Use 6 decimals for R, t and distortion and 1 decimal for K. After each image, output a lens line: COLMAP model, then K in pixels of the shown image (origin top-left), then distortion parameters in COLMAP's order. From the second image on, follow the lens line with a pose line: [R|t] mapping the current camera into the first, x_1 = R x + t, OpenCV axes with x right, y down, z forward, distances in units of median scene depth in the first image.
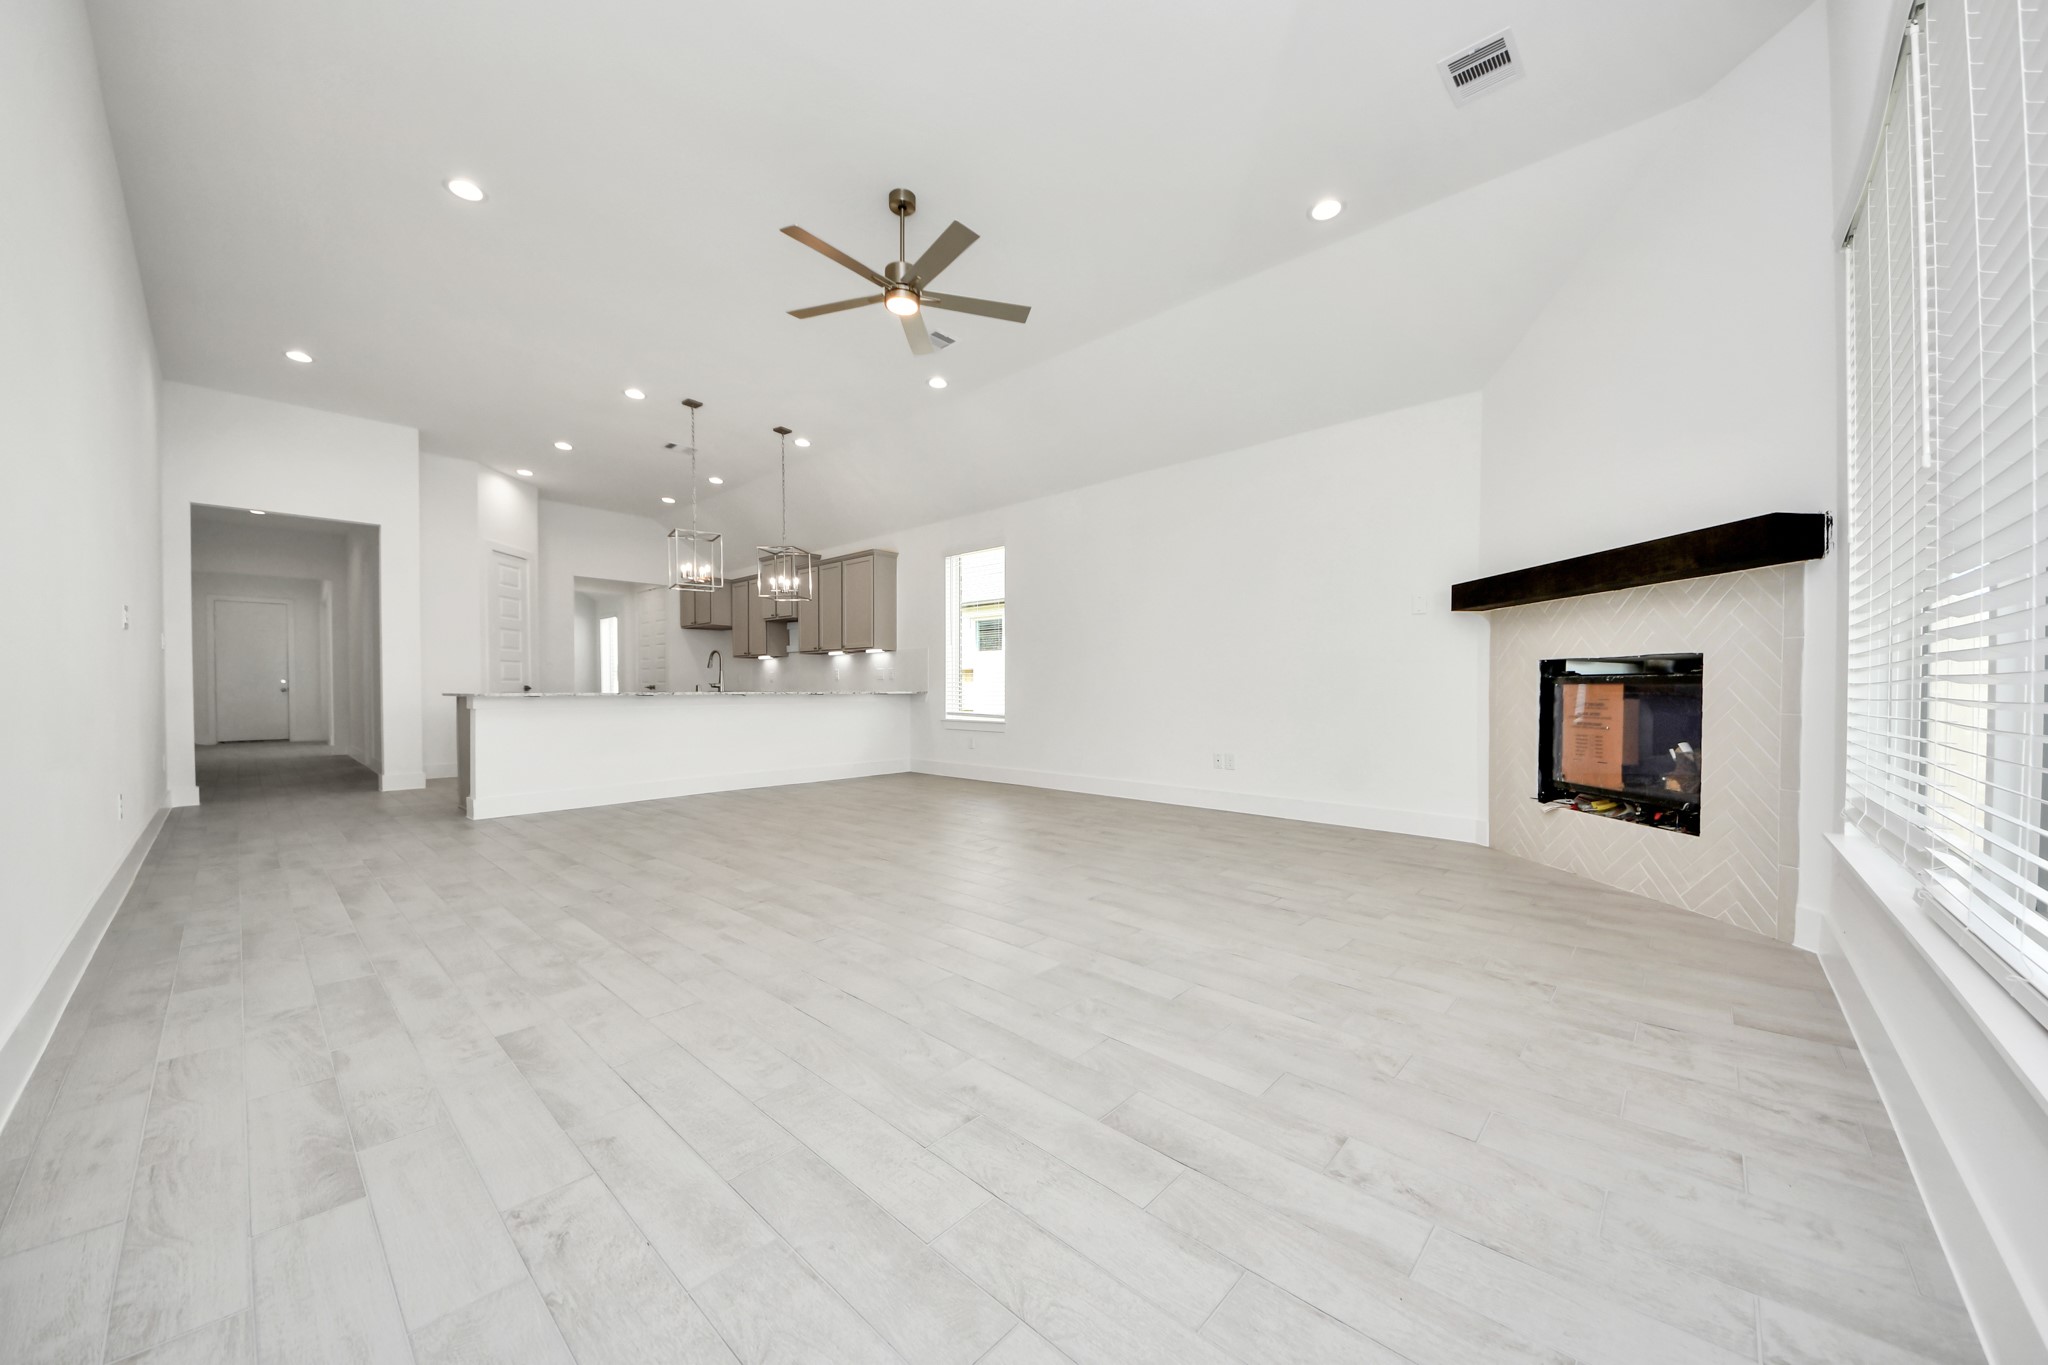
lens RADIAL K [[724.5, 0, 1024.2], [0, 724.5, 689.5], [0, 0, 1]] dist [0.010979, -0.007046]
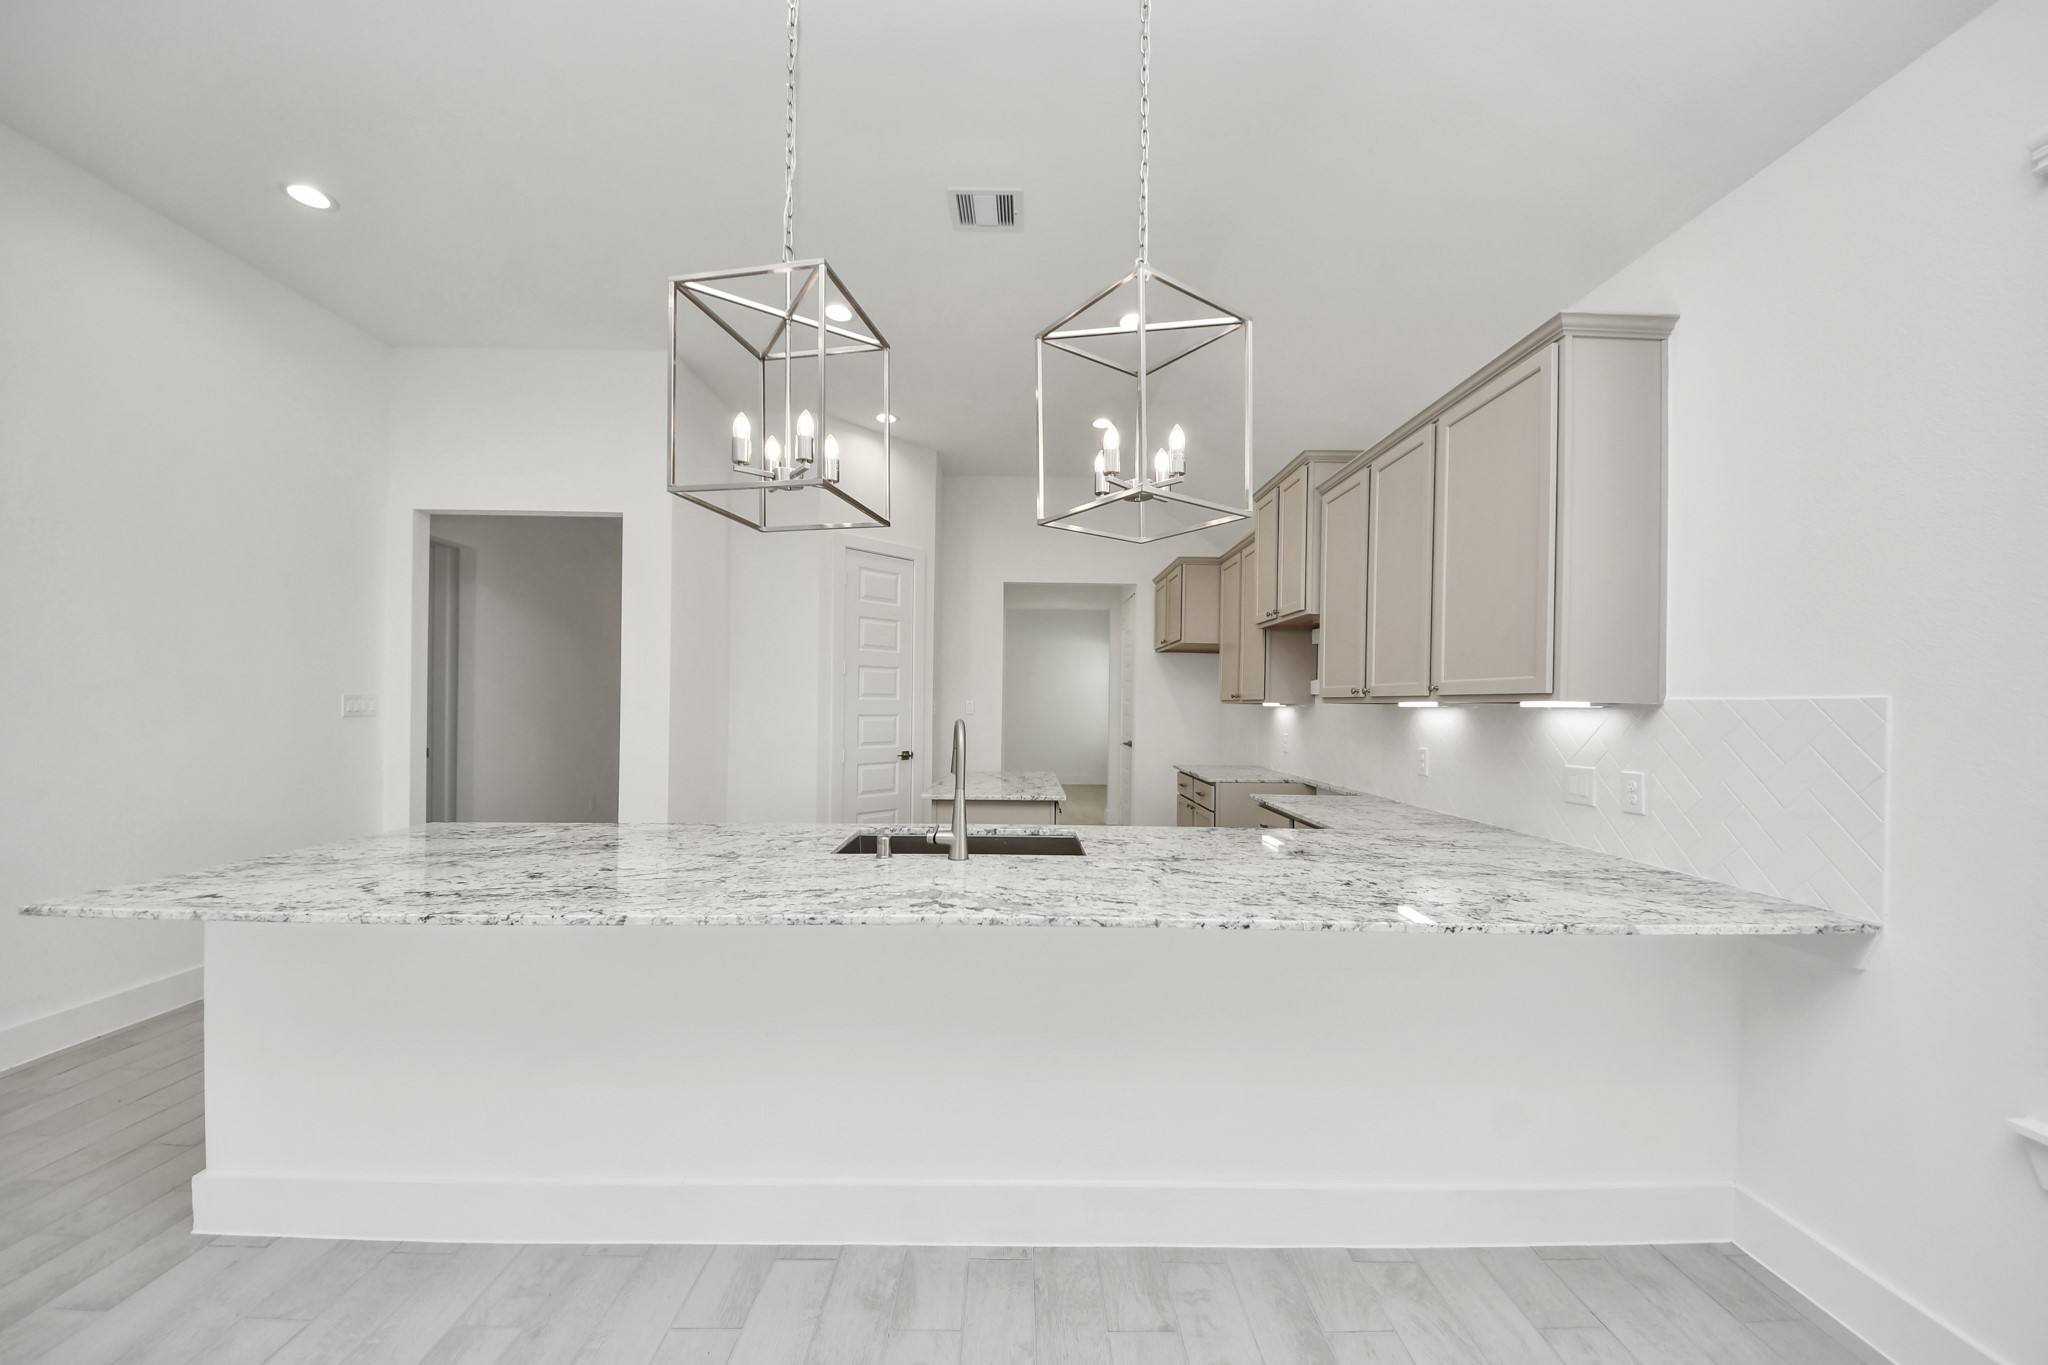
lens RADIAL K [[709.9, 0, 1017.7], [0, 709.9, 704.7], [0, 0, 1]] dist [0.001579, 0.000004]
pose [[0.684930, 0.010787, -0.728529, -0.213587], [-0.010527, 0.999933, 0.004909, -0.076592], [0.728533, 0.004307, 0.684998, 0.943007]]
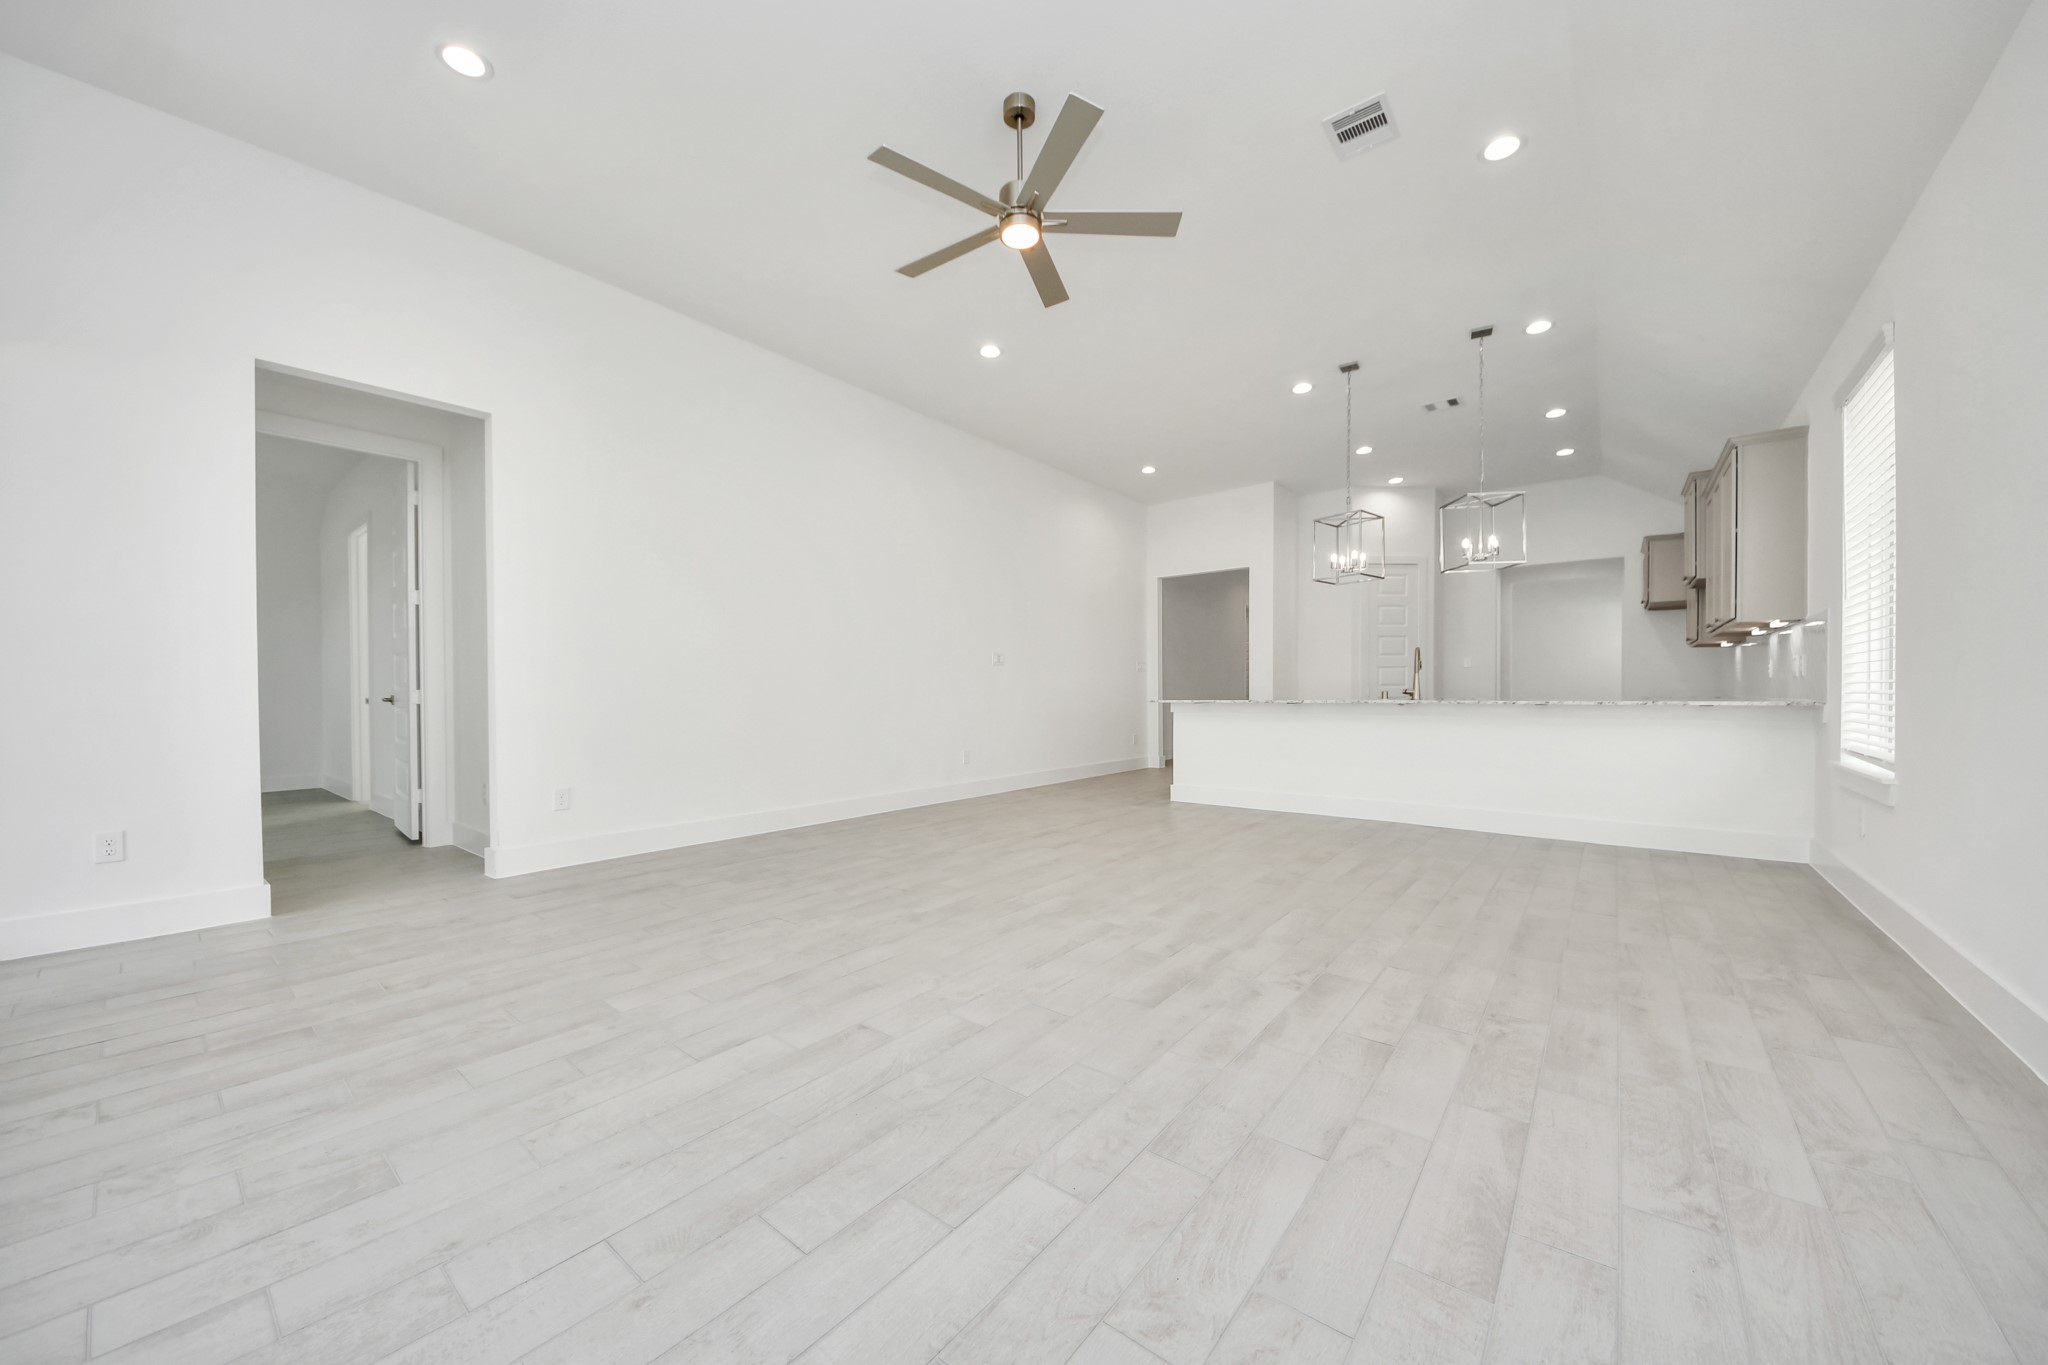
lens RADIAL K [[722.7, 0, 1030.5], [0, 722.7, 698.0], [0, 0, 1]] dist [0.023183, -0.014309]
pose [[0.066263, 0.010297, -0.997749, 0.416292], [0.004369, 0.999934, 0.010610, -0.010988], [0.997793, -0.005063, 0.066214, 0.603087]]
